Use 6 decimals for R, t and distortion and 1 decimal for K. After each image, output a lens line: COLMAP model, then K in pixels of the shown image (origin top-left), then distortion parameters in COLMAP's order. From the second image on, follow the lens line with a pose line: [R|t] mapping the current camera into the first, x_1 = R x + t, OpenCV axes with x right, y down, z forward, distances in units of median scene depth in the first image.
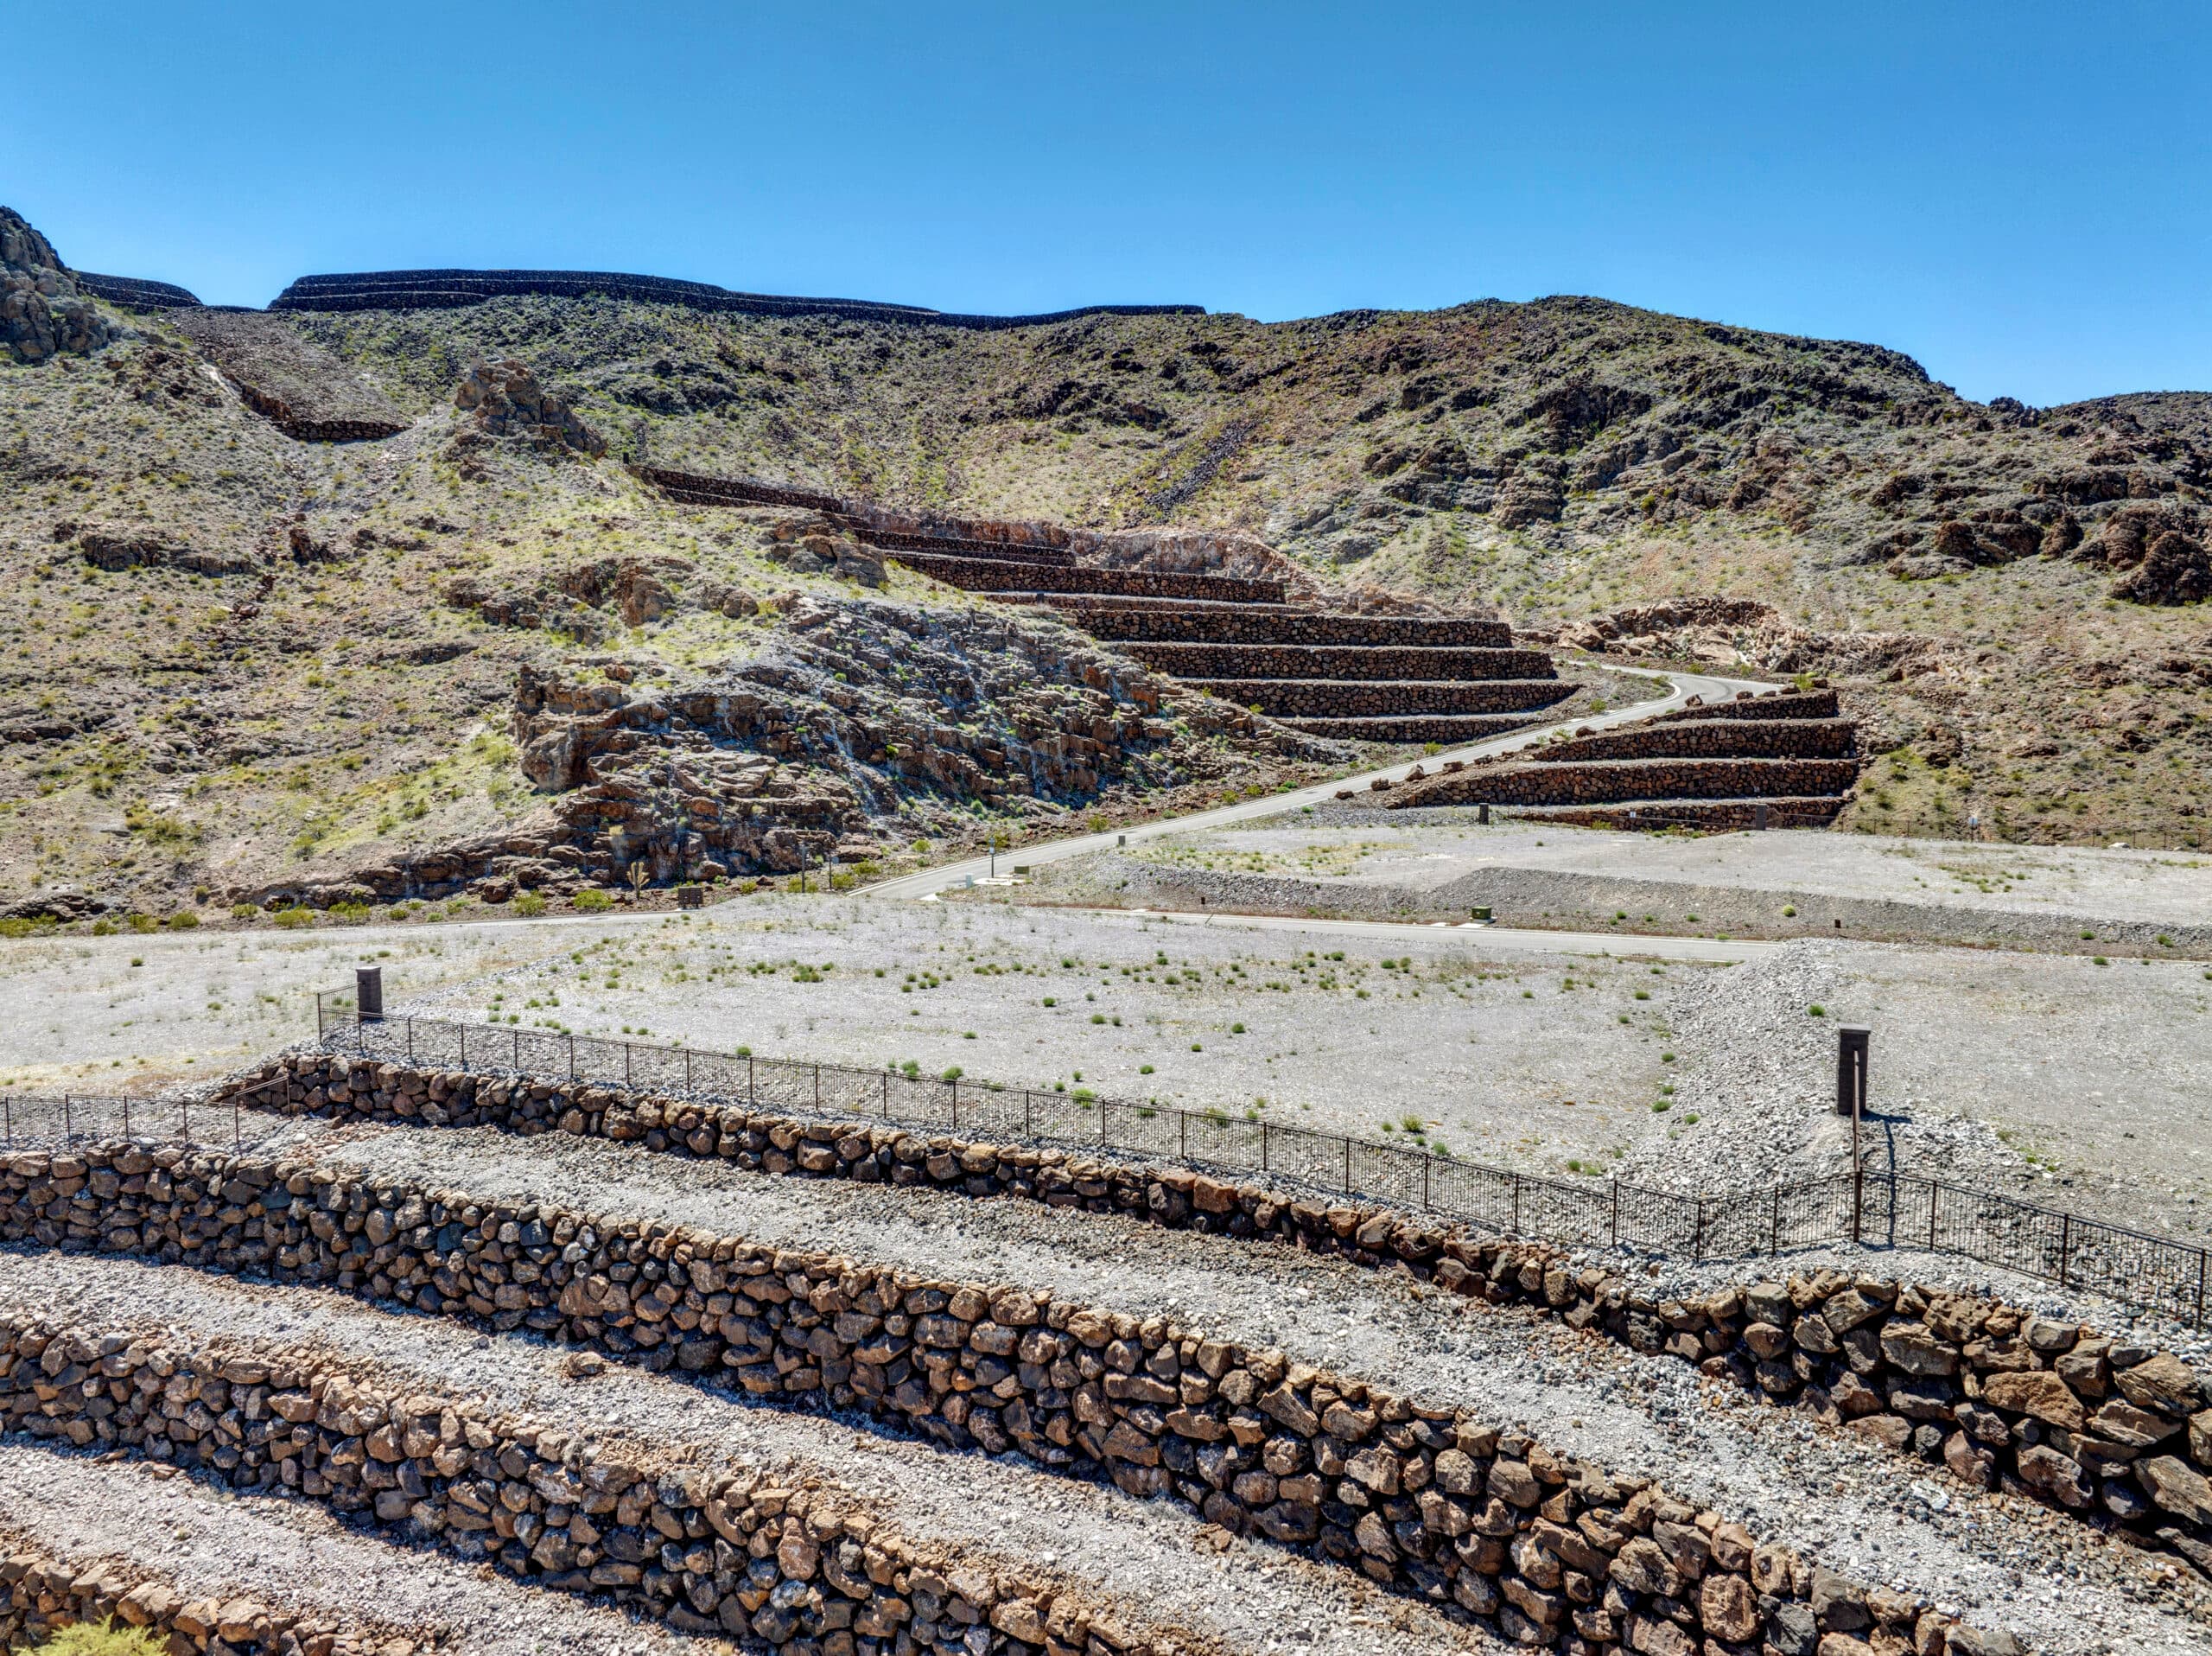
lens RADIAL K [[1568.3, 0, 1105.6], [0, 1568.3, 825.6], [0, 0, 1]] dist [-0.050728, 0.023084]
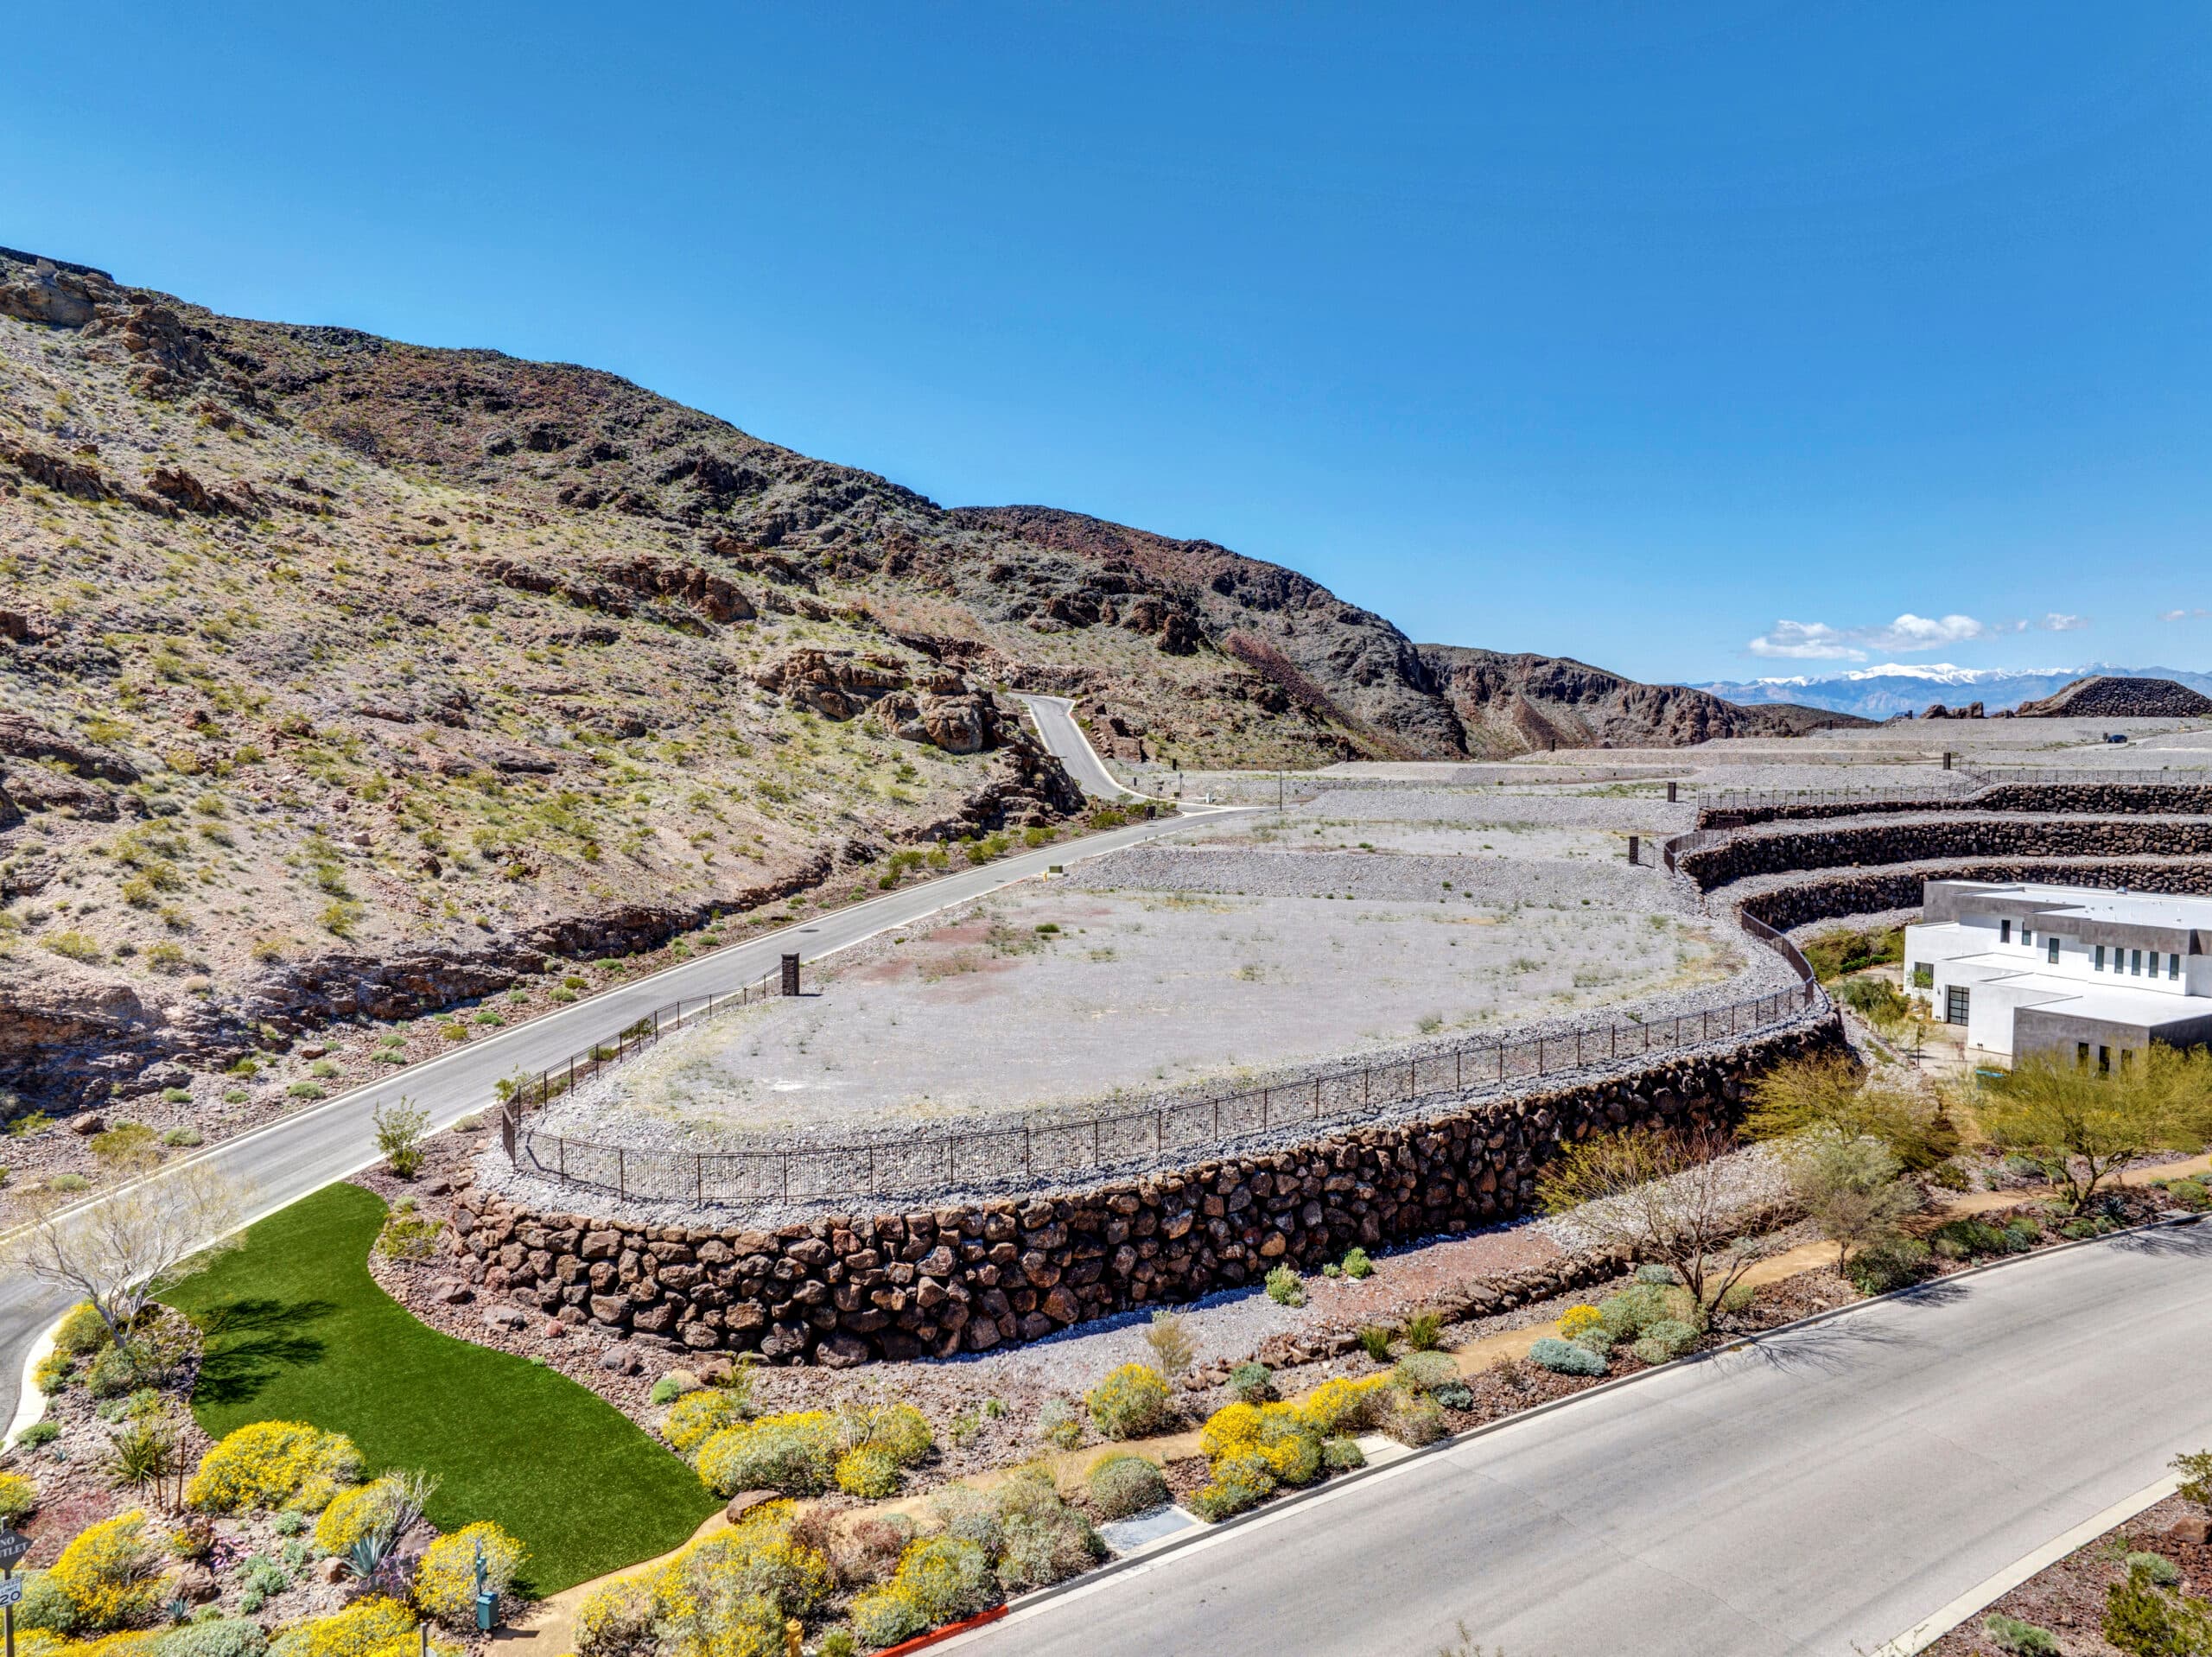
lens RADIAL K [[1568.0, 0, 1108.7], [0, 1568.0, 815.5], [0, 0, 1]] dist [-0.050728, 0.023084]
pose [[0.495861, -0.044900, 0.867240, -0.864373], [0.065692, 0.997740, 0.014096, 0.012877], [-0.865913, 0.049981, 0.497691, 0.138863]]
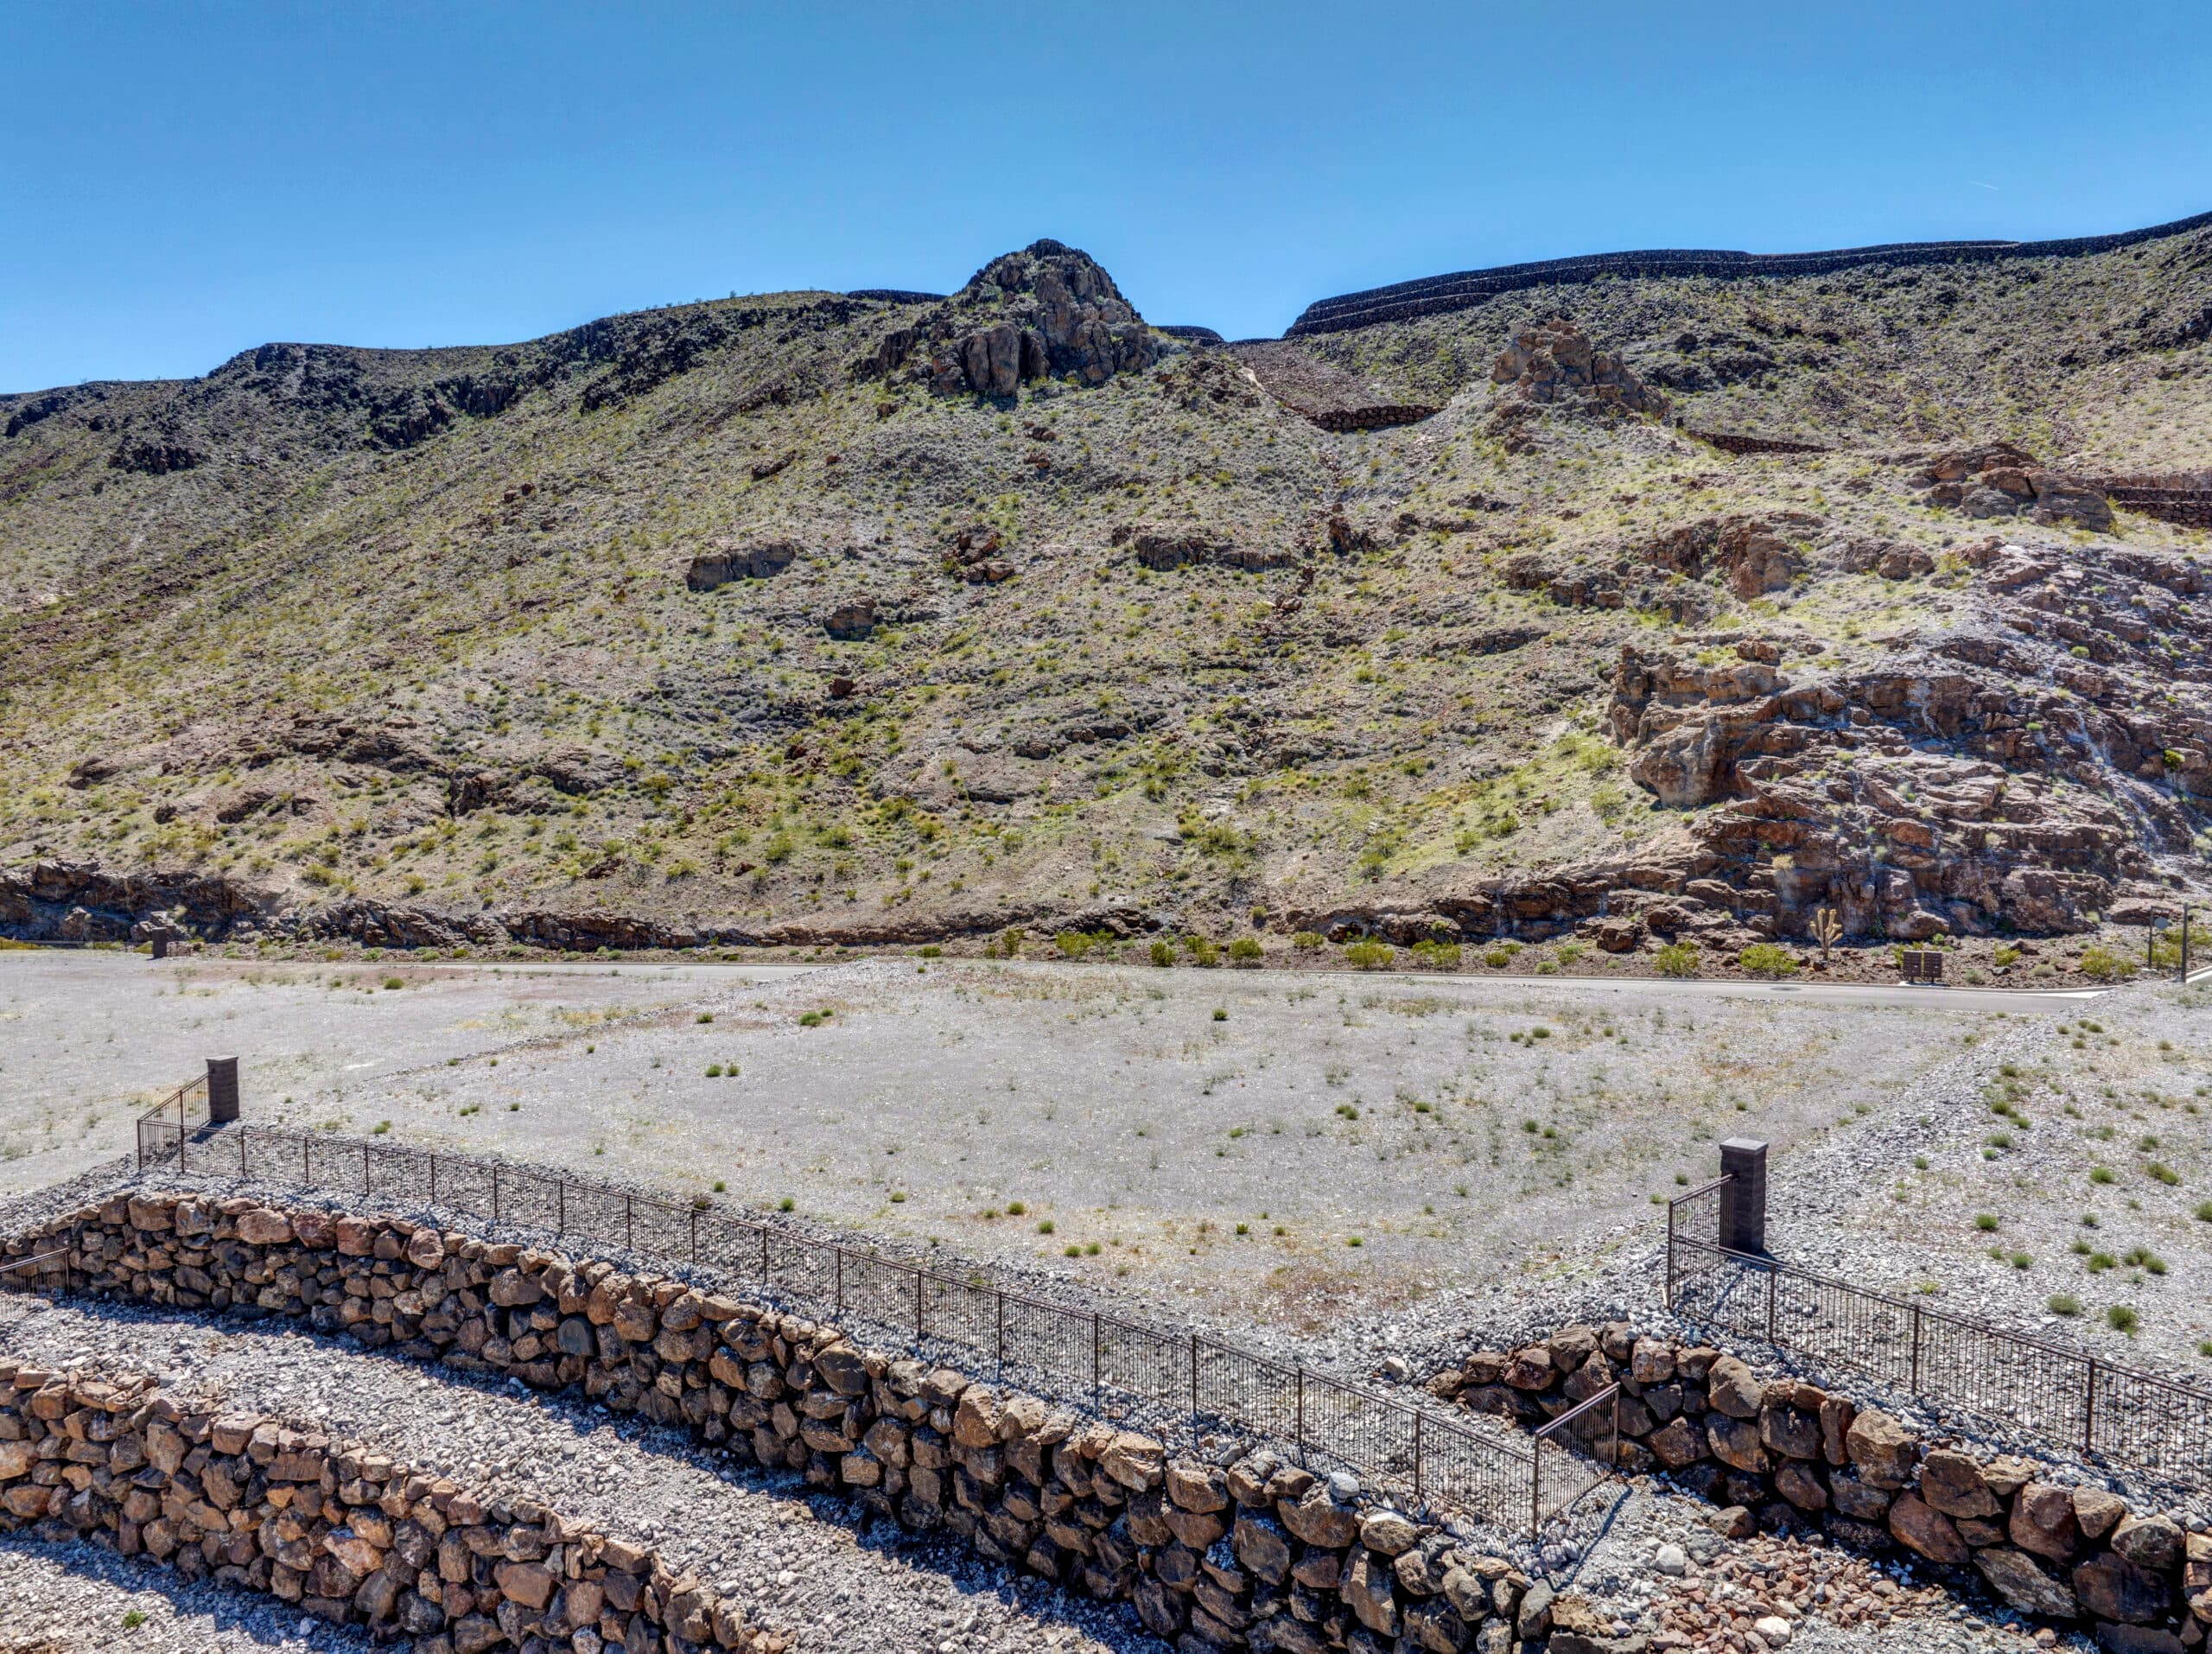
lens RADIAL K [[1568.2, 0, 1105.5], [0, 1568.2, 831.0], [0, 0, 1]] dist [-0.050728, 0.023084]
pose [[0.832618, 0.030859, -0.552987, -0.101306], [-0.037976, 0.999278, -0.001415, 0.001001], [0.552544, 0.022178, 0.833188, 0.131794]]
